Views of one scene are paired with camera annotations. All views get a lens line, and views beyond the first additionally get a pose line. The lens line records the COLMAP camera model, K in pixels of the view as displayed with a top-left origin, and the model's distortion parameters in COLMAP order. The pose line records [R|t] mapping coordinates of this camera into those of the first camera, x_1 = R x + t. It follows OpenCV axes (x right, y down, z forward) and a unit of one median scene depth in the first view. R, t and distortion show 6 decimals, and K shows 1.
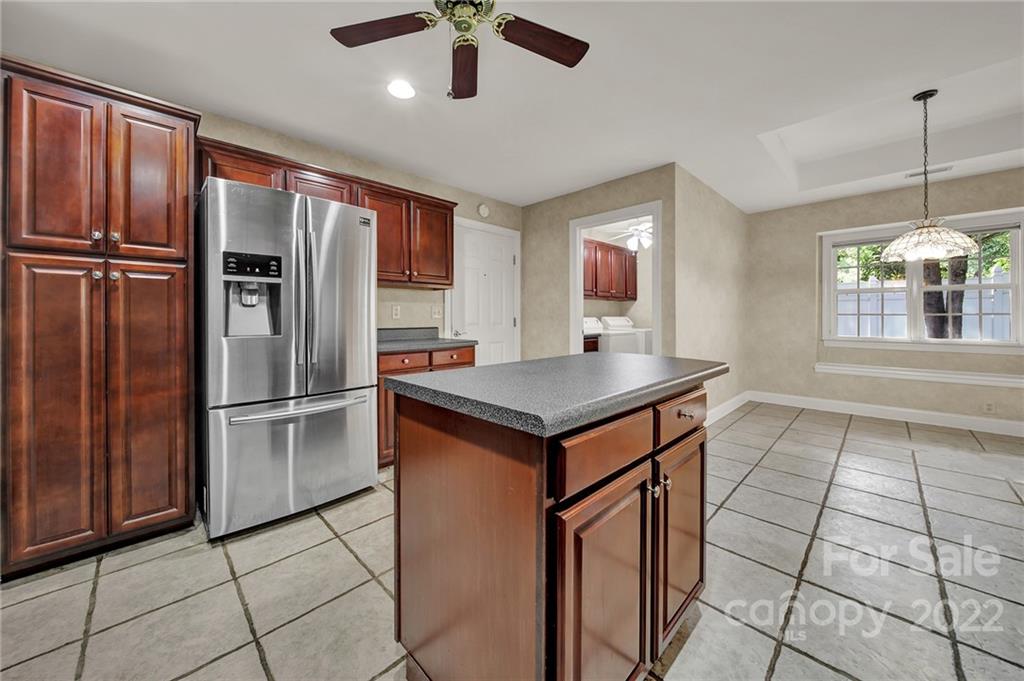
lens RADIAL K [[372.7, 0, 511.3], [0, 372.7, 317.1], [0, 0, 1]] dist [-0.001541, -0.000152]
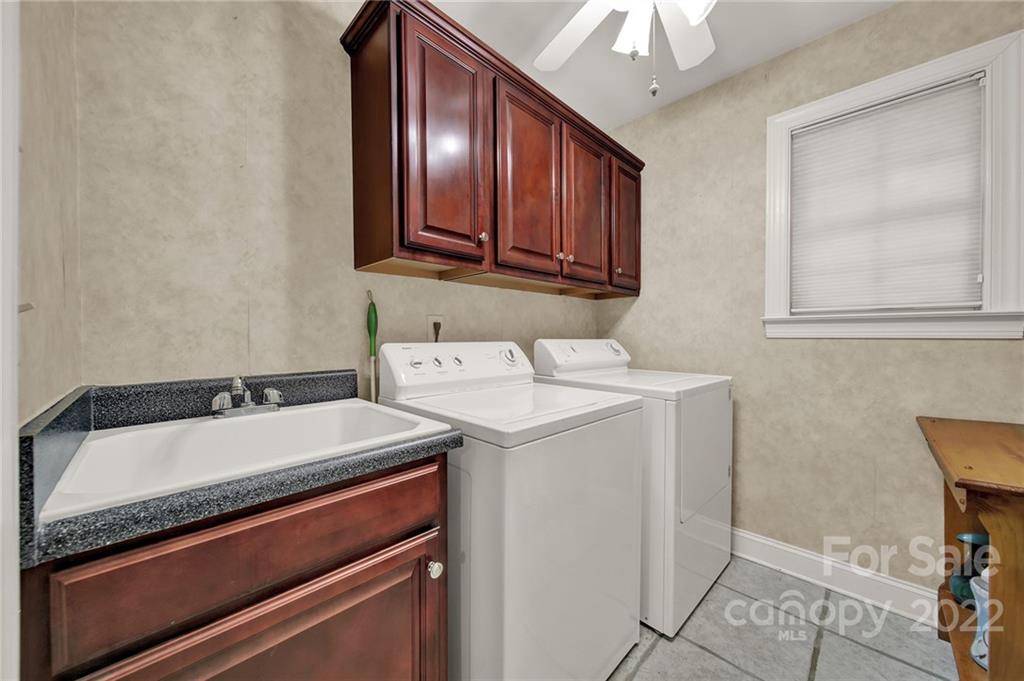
lens RADIAL K [[371.5, 0, 512.0], [0, 371.5, 340.5], [0, 0, 1]] dist [0.000073, -0.000042]
pose [[0.002893, -0.010432, 0.999941, -0.037352], [0.004462, 0.999936, 0.010419, -0.003210], [-0.999986, 0.004432, 0.002940, 1.038401]]
